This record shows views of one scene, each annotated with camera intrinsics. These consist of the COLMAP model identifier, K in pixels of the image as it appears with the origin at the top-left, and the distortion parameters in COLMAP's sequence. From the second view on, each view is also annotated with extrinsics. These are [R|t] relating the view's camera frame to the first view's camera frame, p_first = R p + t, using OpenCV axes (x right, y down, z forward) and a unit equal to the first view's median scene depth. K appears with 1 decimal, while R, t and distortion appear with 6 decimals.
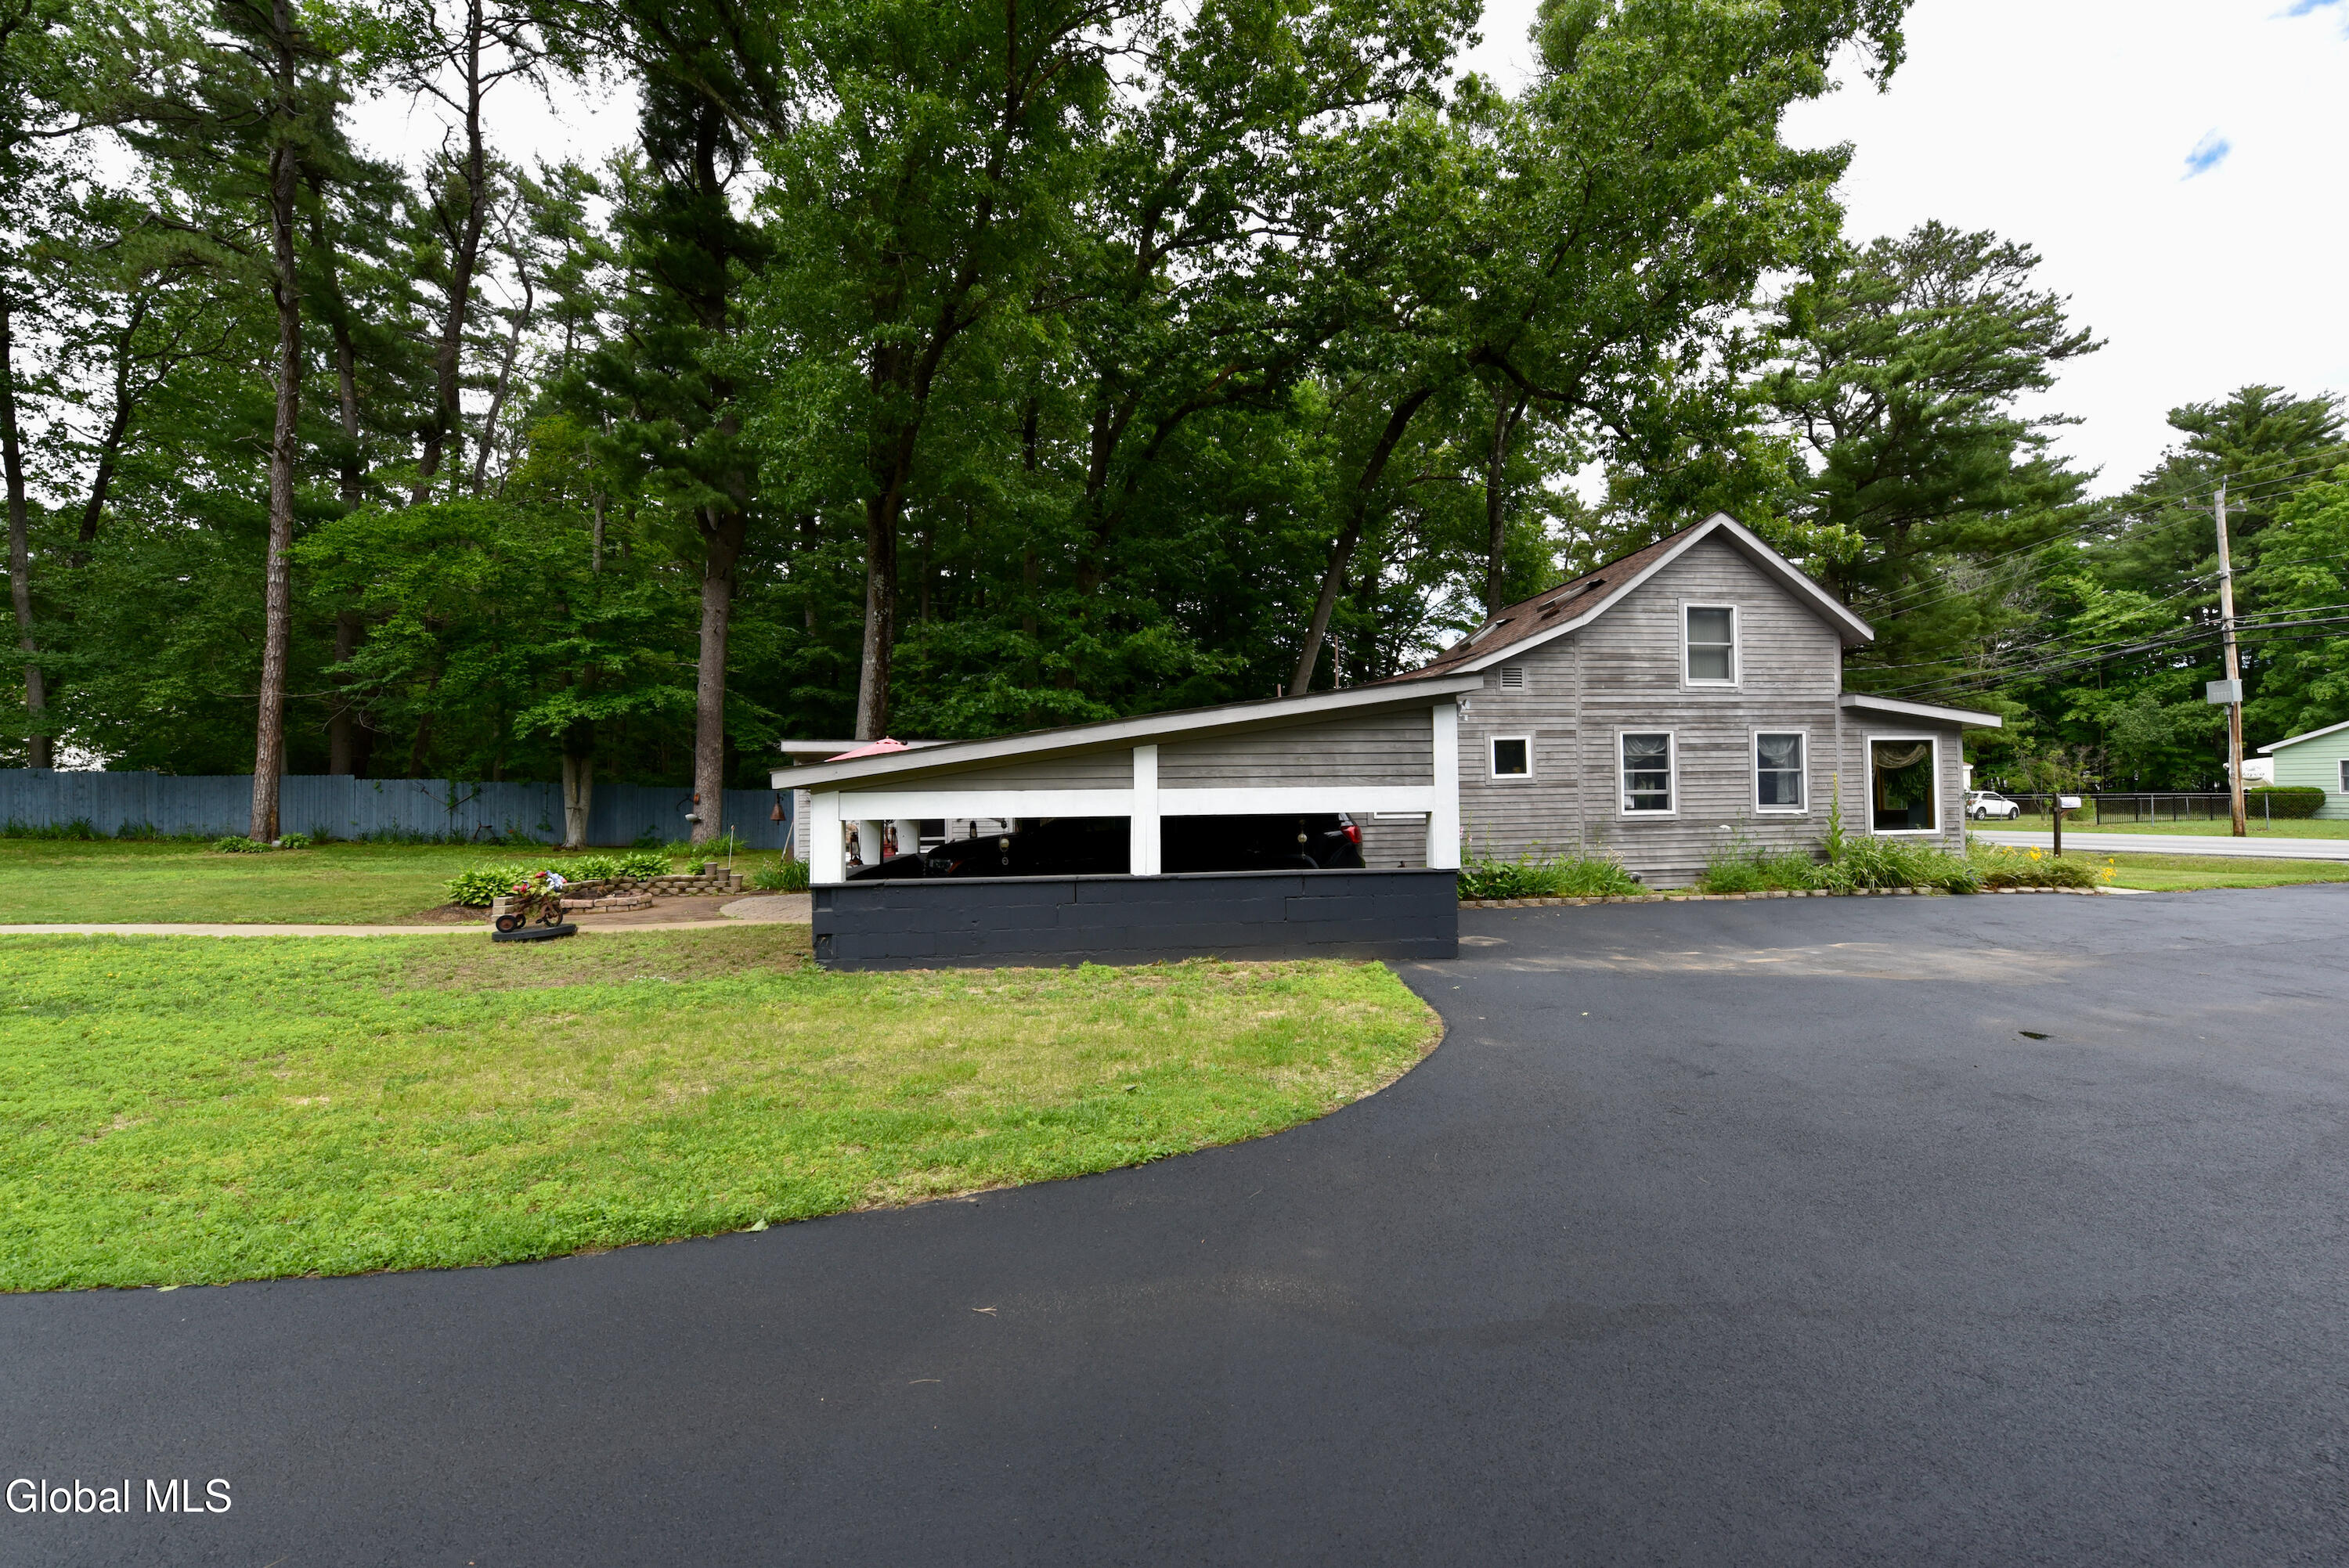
lens RADIAL K [[960.8, 0, 1189.6], [0, 960.8, 784.8], [0, 0, 1]] dist [-0.013755, -0.003484]
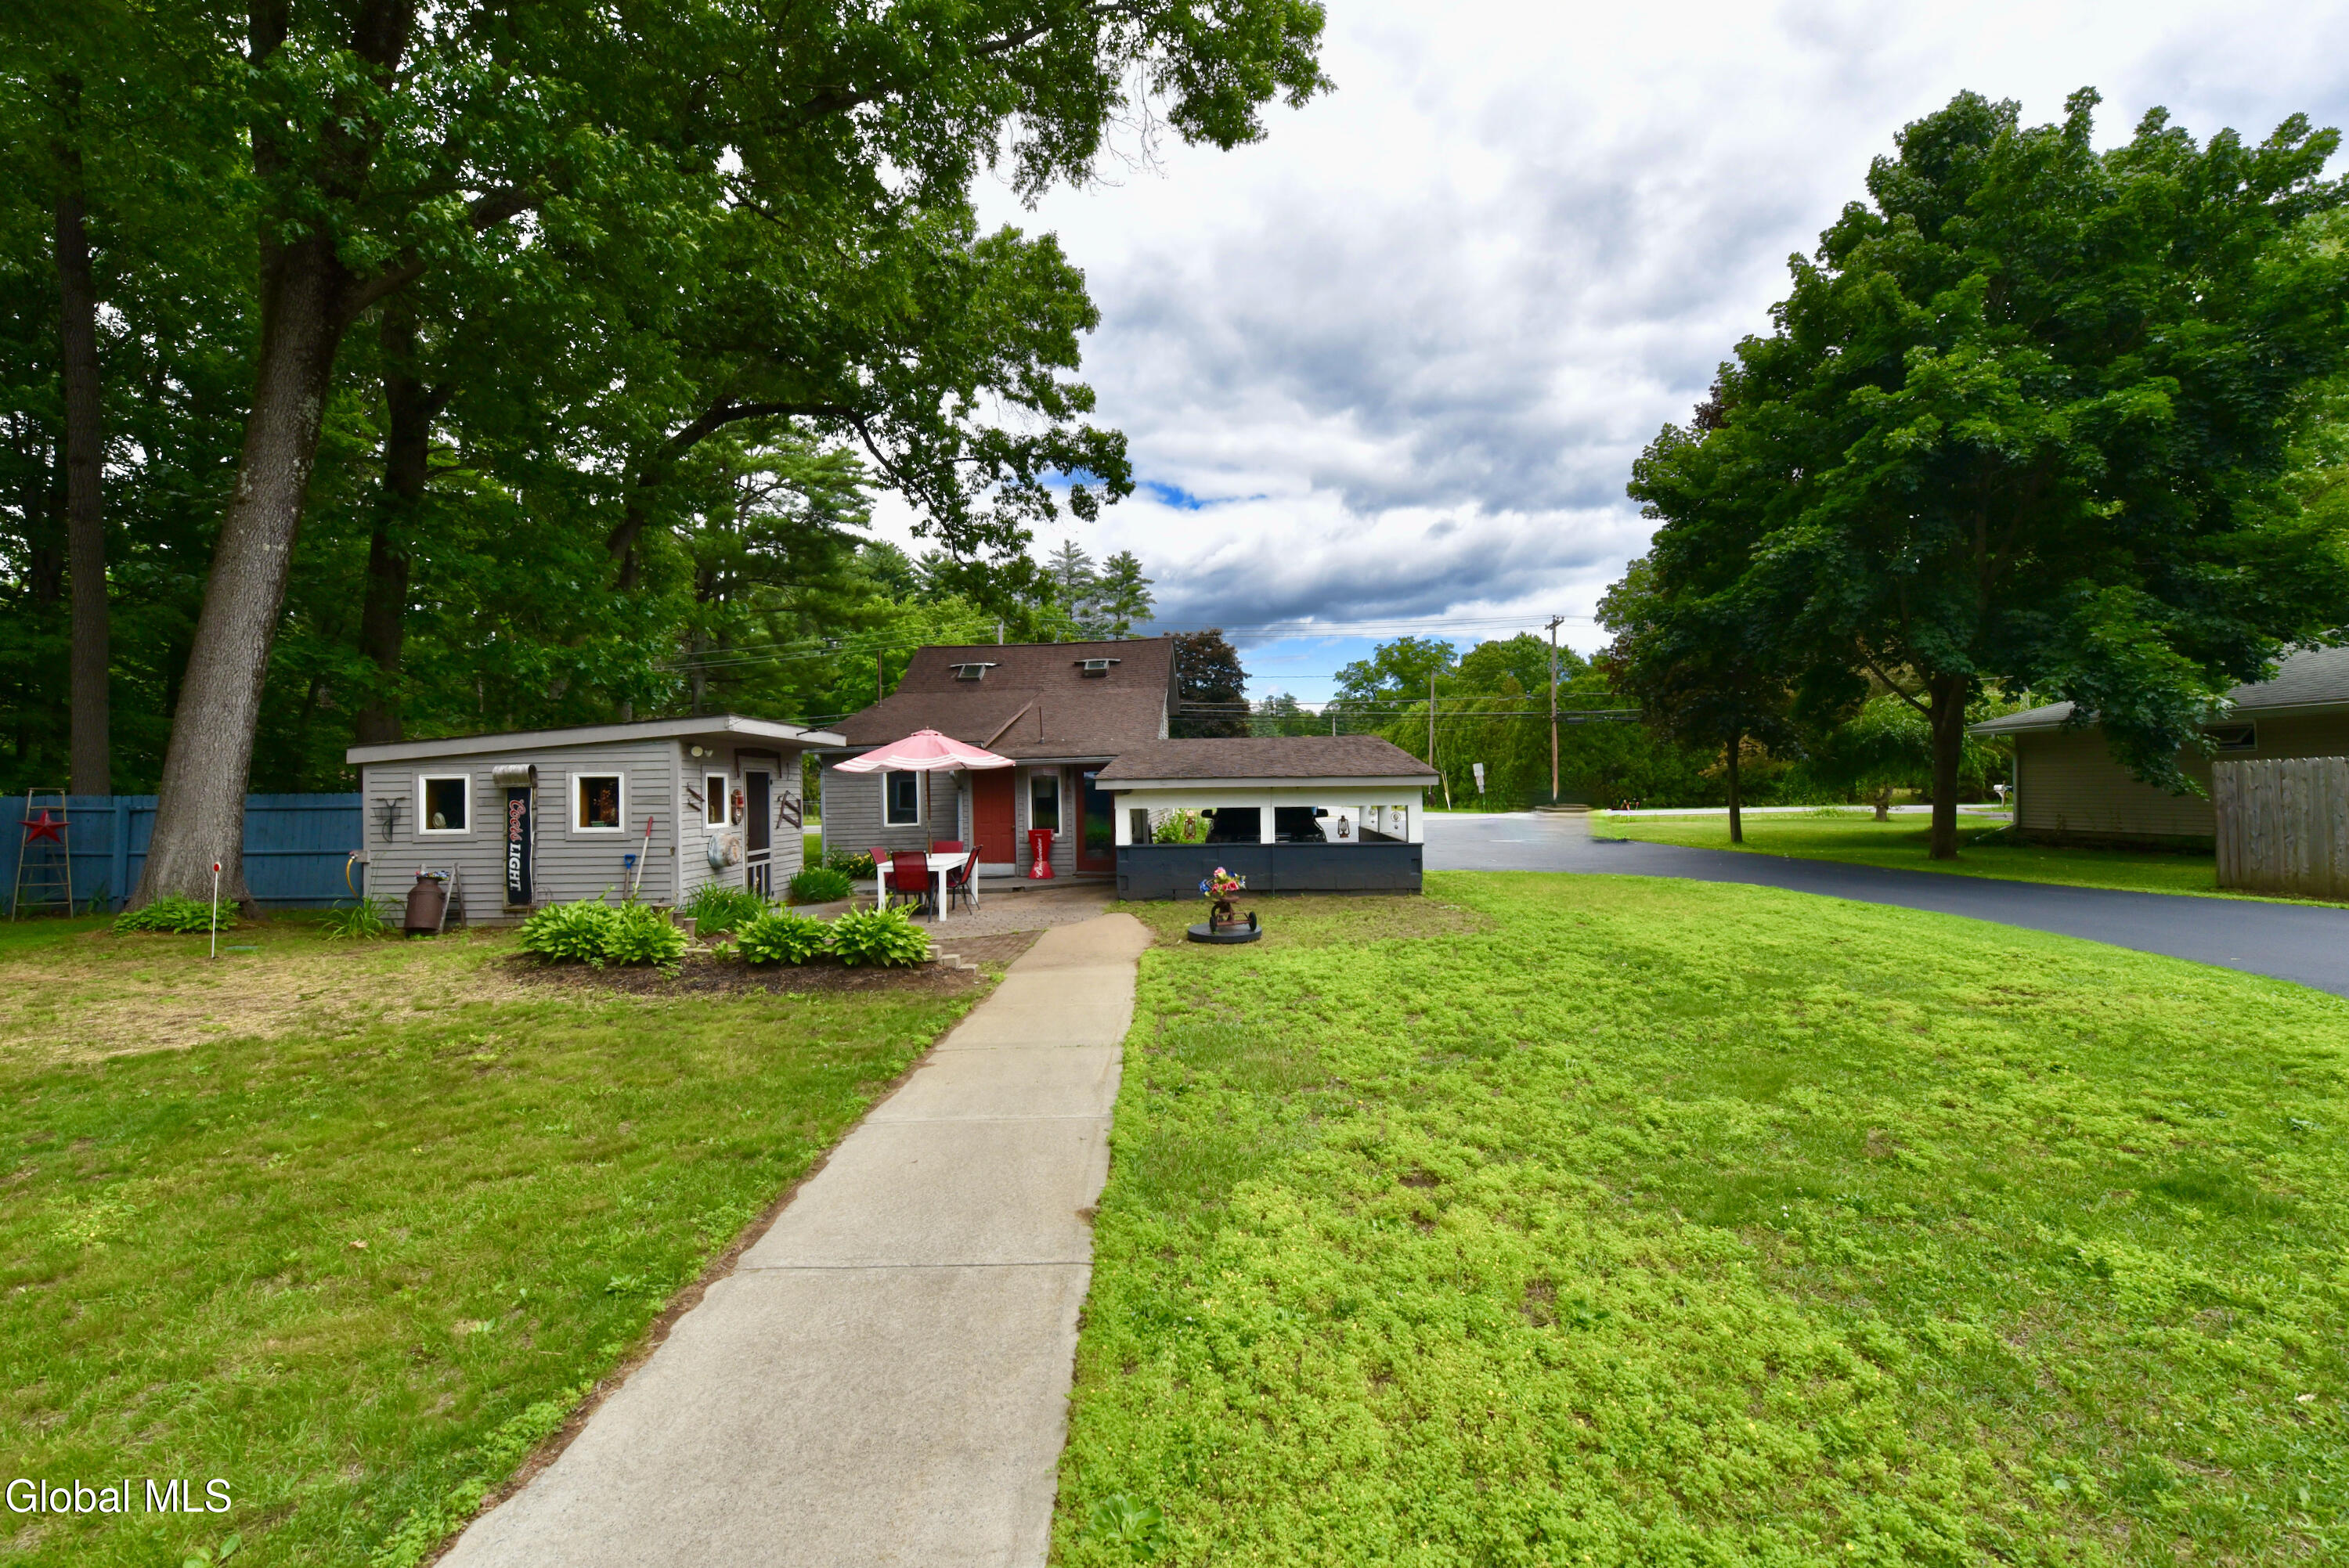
lens RADIAL K [[960.8, 0, 1195.3], [0, 960.8, 793.9], [0, 0, 1]] dist [-0.013755, -0.003484]
pose [[0.185002, 0.001217, 0.982737, -1.178387], [-0.002284, 0.999997, -0.000809, 0.010564], [-0.982735, -0.002095, 0.185004, 0.607969]]
